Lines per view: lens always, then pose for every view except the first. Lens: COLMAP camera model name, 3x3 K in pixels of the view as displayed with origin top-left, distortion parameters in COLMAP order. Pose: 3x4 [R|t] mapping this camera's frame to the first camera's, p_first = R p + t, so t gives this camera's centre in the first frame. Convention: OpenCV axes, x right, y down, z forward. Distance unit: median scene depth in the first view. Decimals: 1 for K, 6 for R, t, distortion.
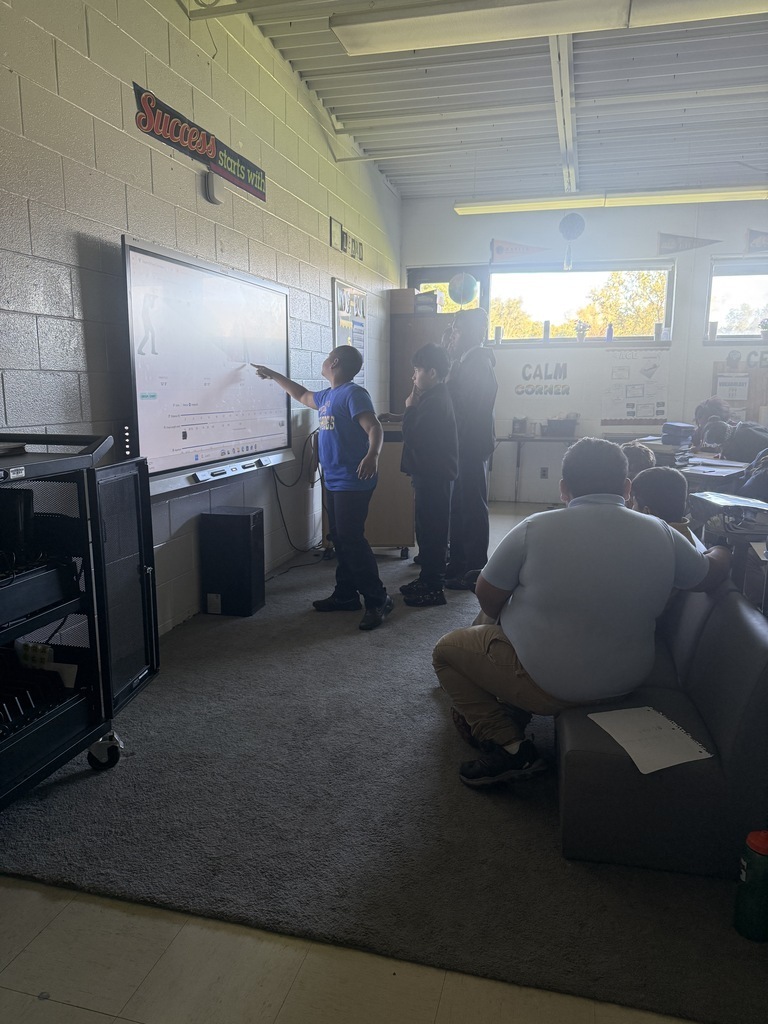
lens RADIAL K [[730.0, 0, 385.1], [0, 730.0, 517.6], [0, 0, 1]] dist [0.023137, -0.040403]
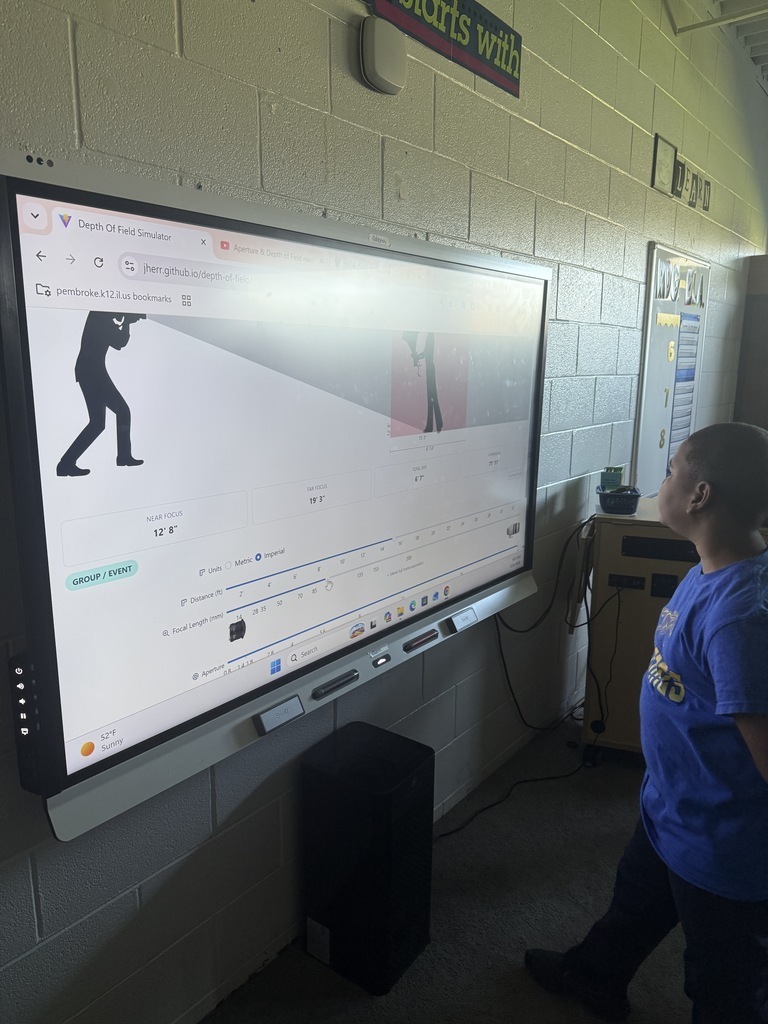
lens RADIAL K [[730.0, 0, 348.6], [0, 730.0, 531.1], [0, 0, 1]] dist [0.023137, -0.040403]
pose [[0.901306, 0.092777, -0.423131, -0.024010], [-0.074176, 0.995423, 0.060258, -0.135223], [0.426785, -0.022924, 0.904063, 0.424918]]
